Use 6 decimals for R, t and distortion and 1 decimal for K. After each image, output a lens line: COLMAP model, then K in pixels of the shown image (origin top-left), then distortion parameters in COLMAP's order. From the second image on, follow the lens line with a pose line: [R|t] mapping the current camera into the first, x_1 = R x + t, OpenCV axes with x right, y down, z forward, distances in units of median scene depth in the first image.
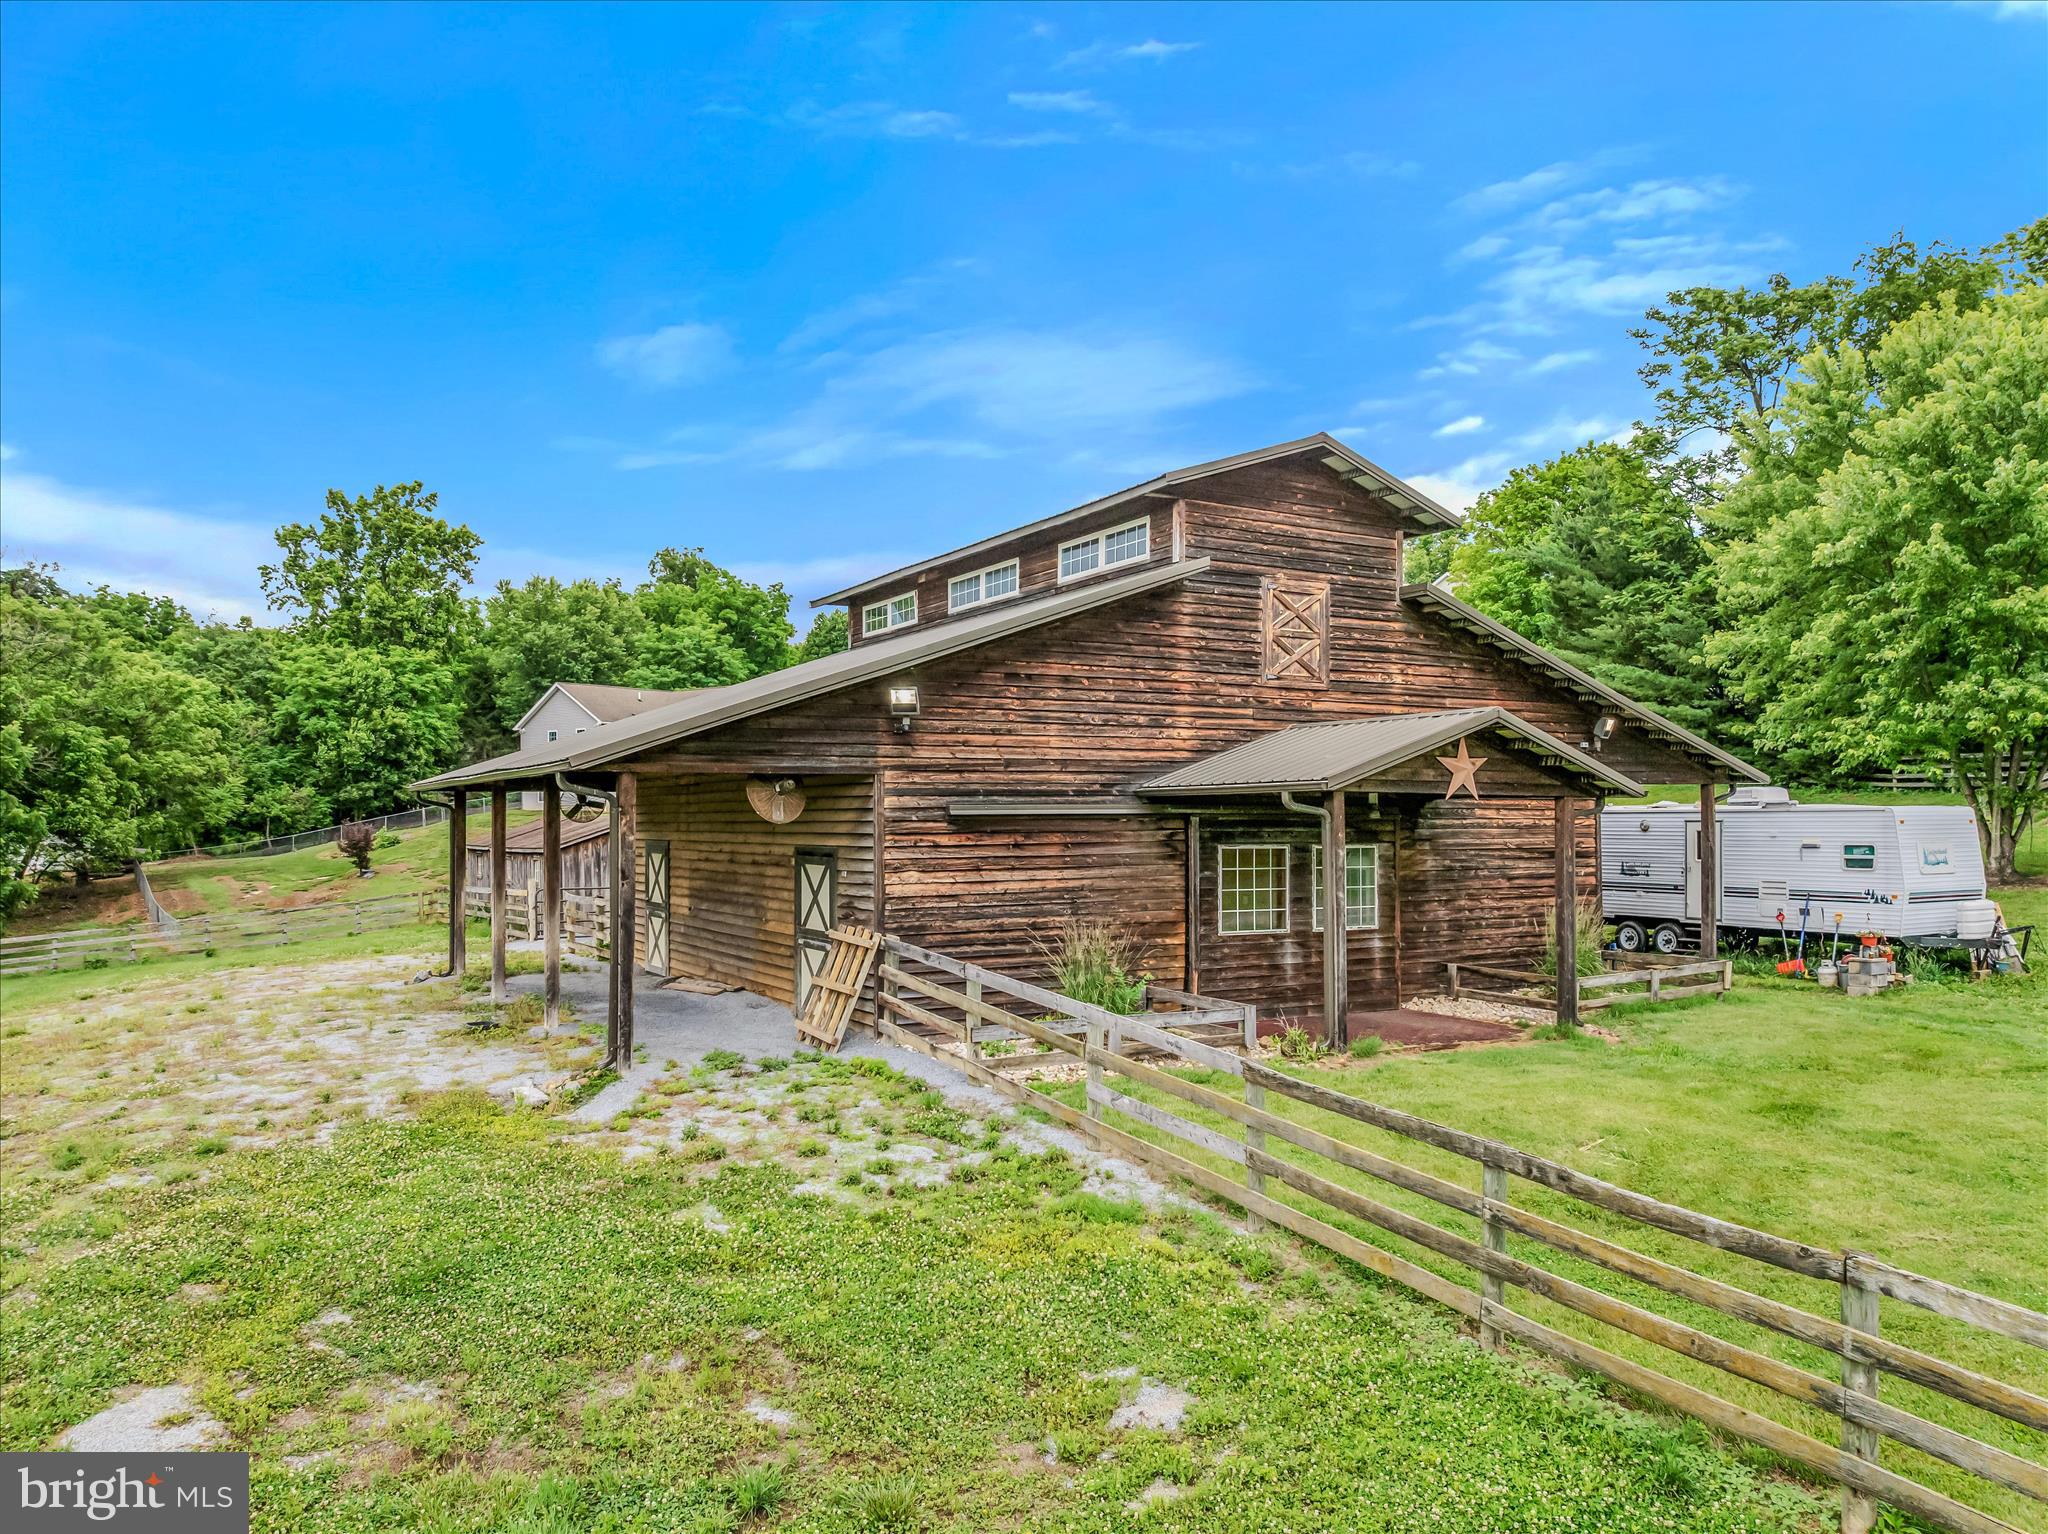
lens RADIAL K [[1465.7, 0, 1029.9], [0, 1465.7, 820.9], [0, 0, 1]] dist [-0.034619, 0.001157]
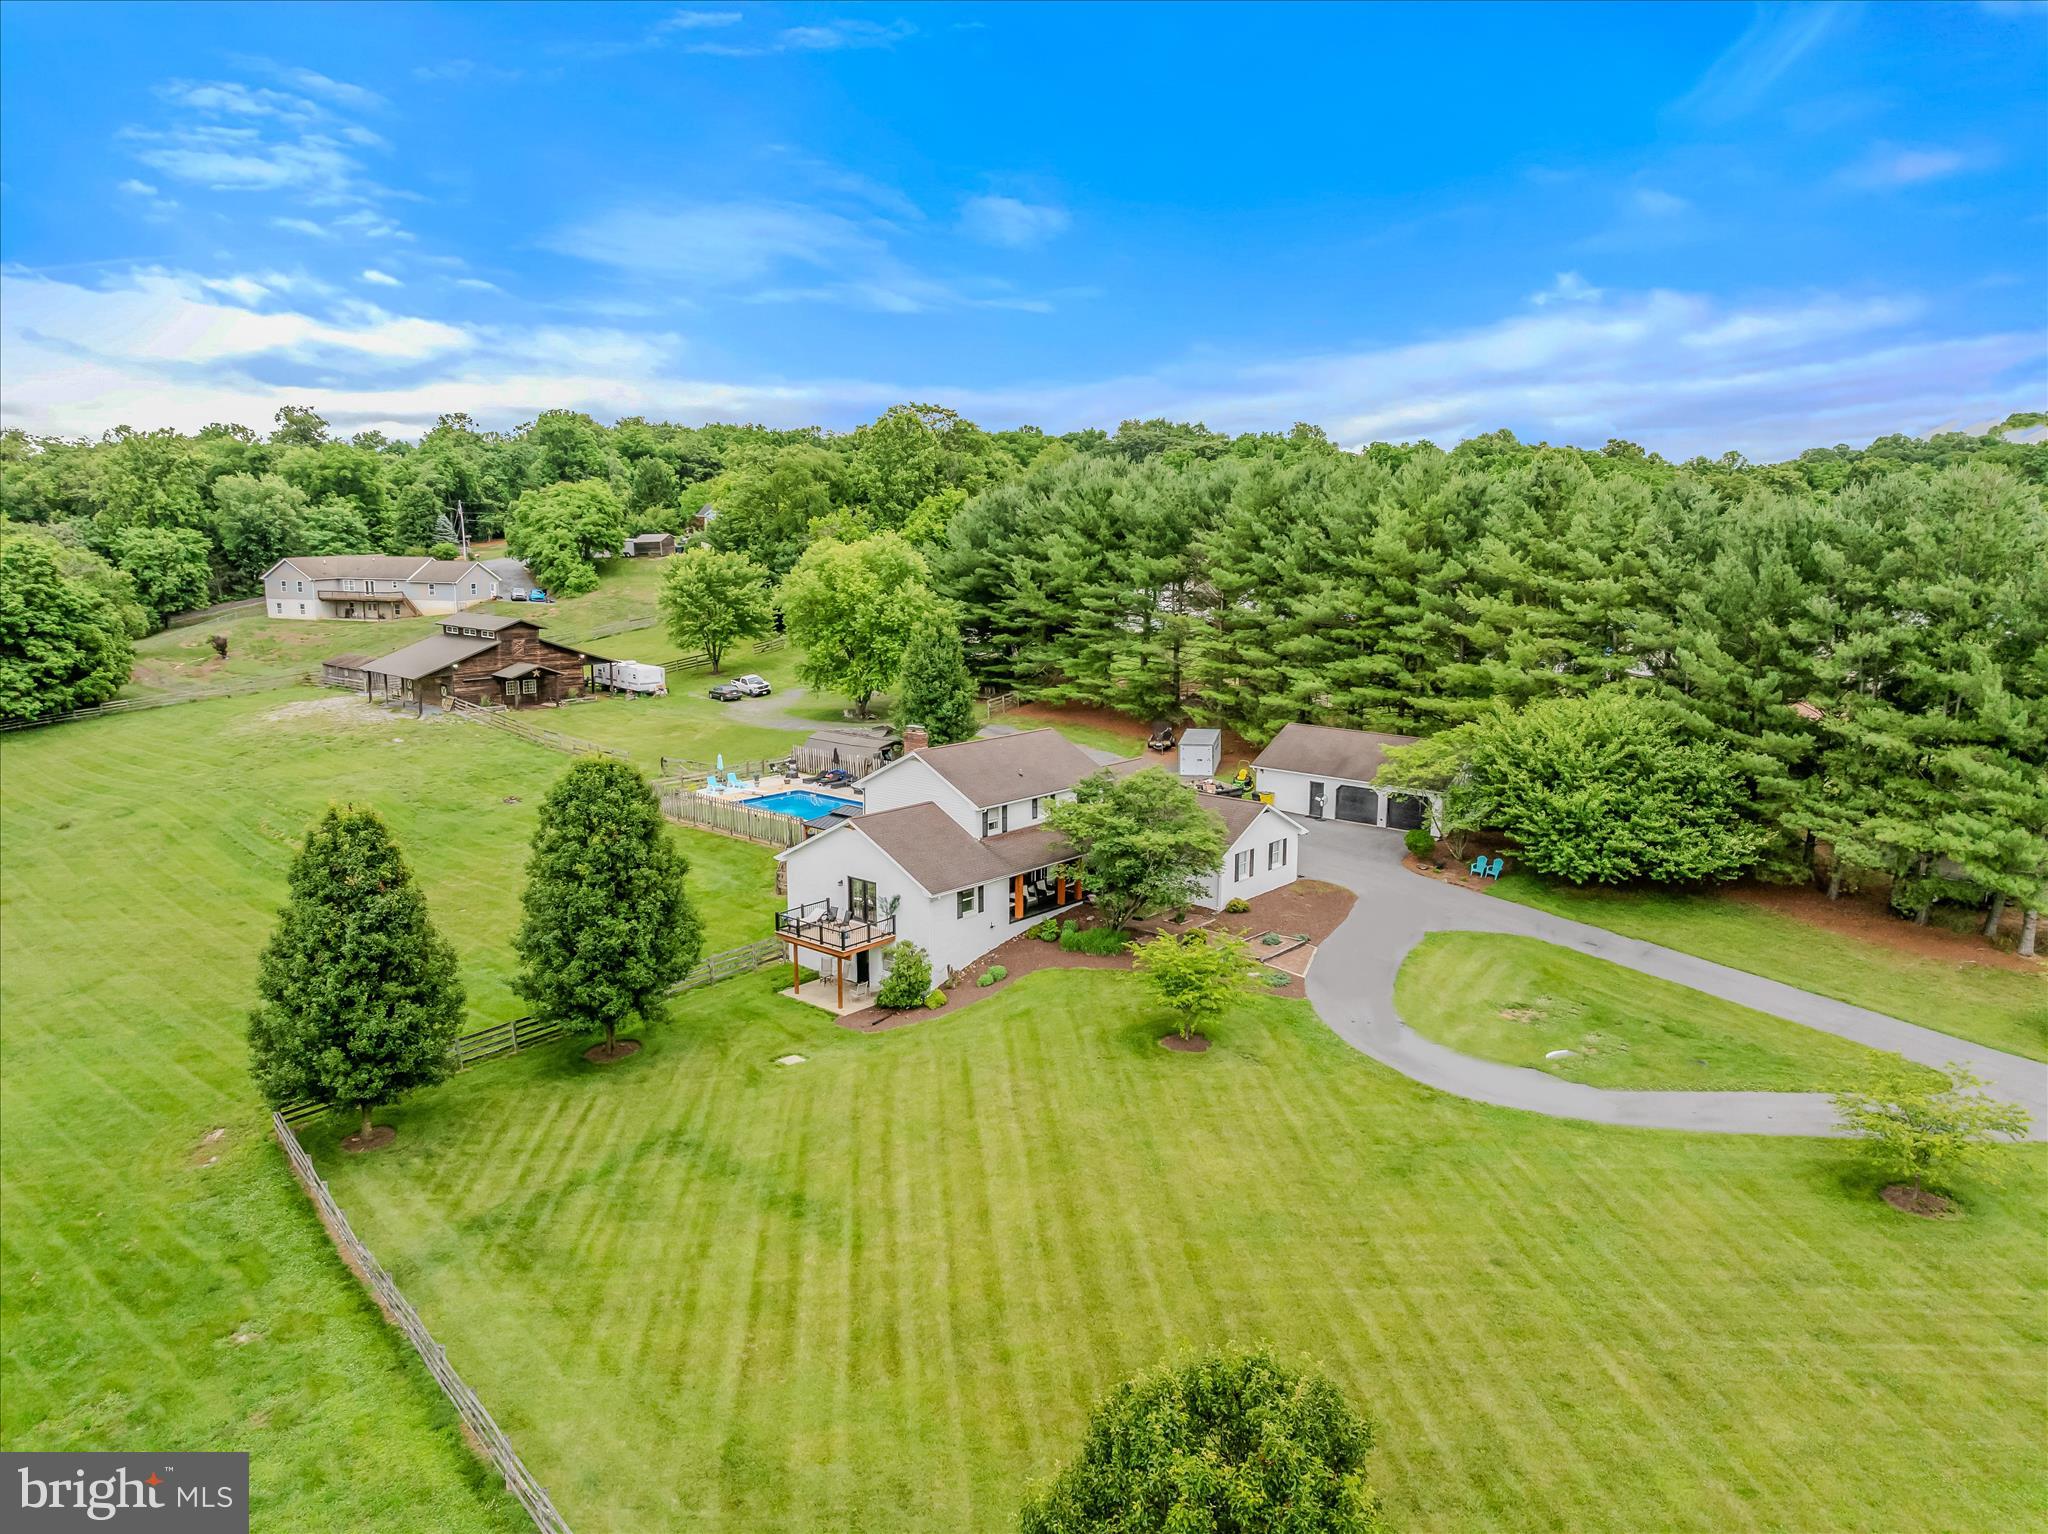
lens RADIAL K [[1441.9, 0, 1034.4], [0, 1441.9, 767.1], [0, 0, 1]] dist [-0.052706, 0.024834]
pose [[0.959471, -0.039324, 0.279051, 0.590178], [-0.010369, 0.984620, 0.174404, -0.755341], [-0.281617, -0.170229, 0.944306, -5.881091]]
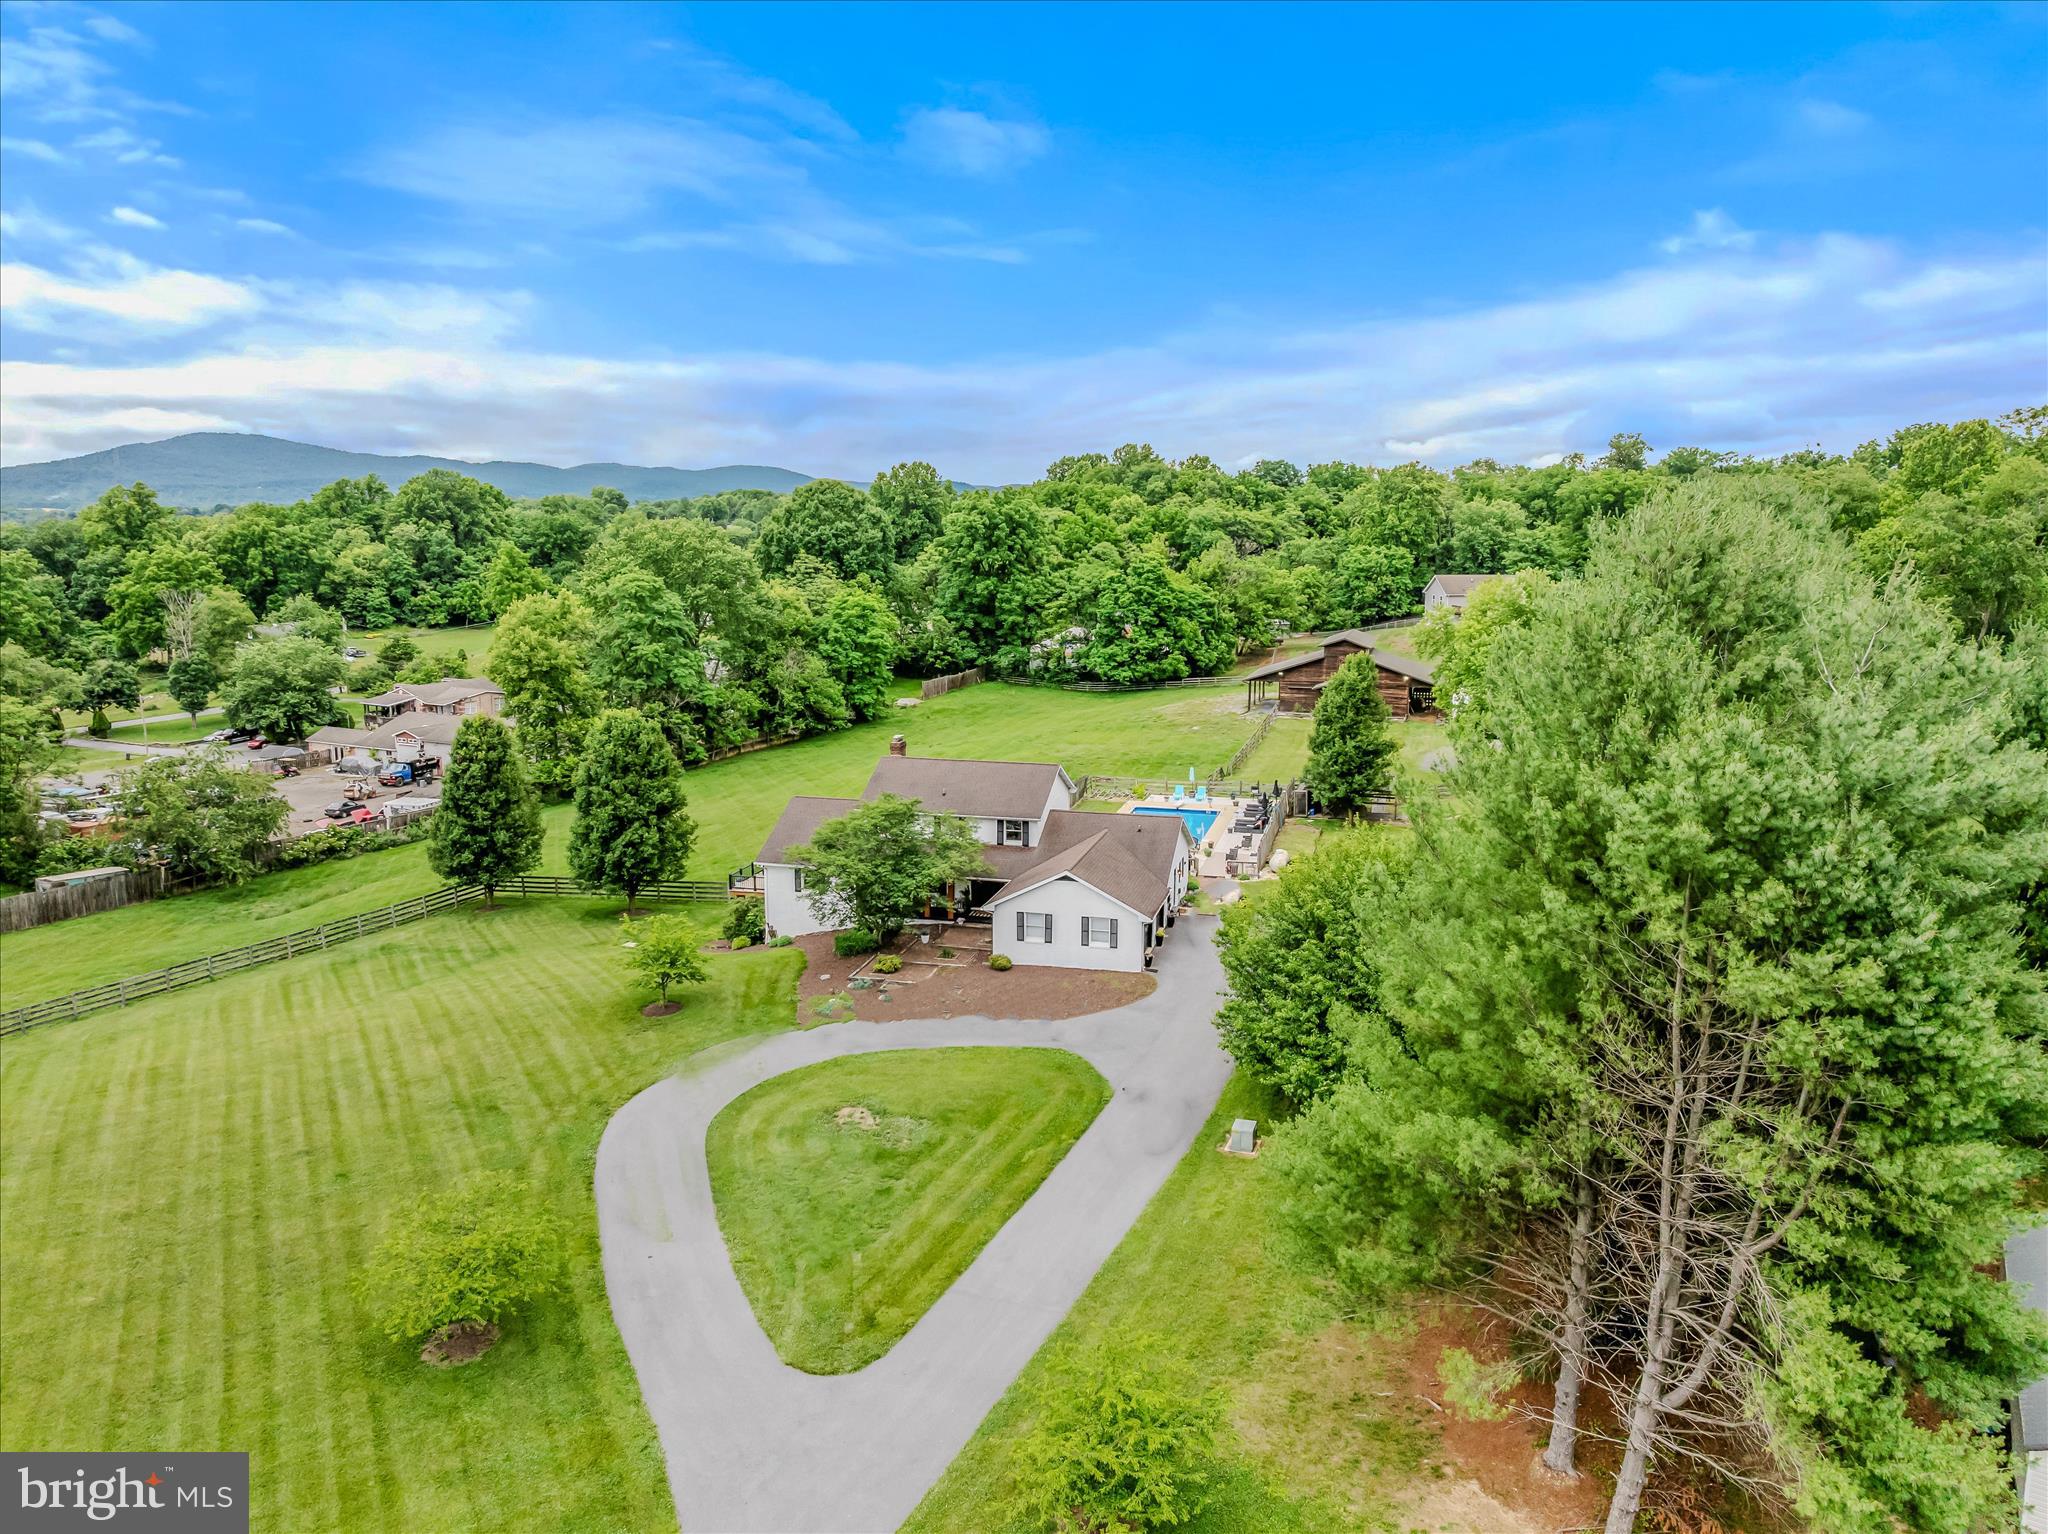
lens RADIAL K [[1438.7, 0, 1029.3], [0, 1438.7, 767.1], [0, 0, 1]] dist [-0.005021, -0.038487]
pose [[0.682605, 0.134196, -0.718360, 4.292522], [-0.009671, 0.984568, 0.174736, -0.856196], [0.730723, -0.112329, 0.673369, -4.974156]]
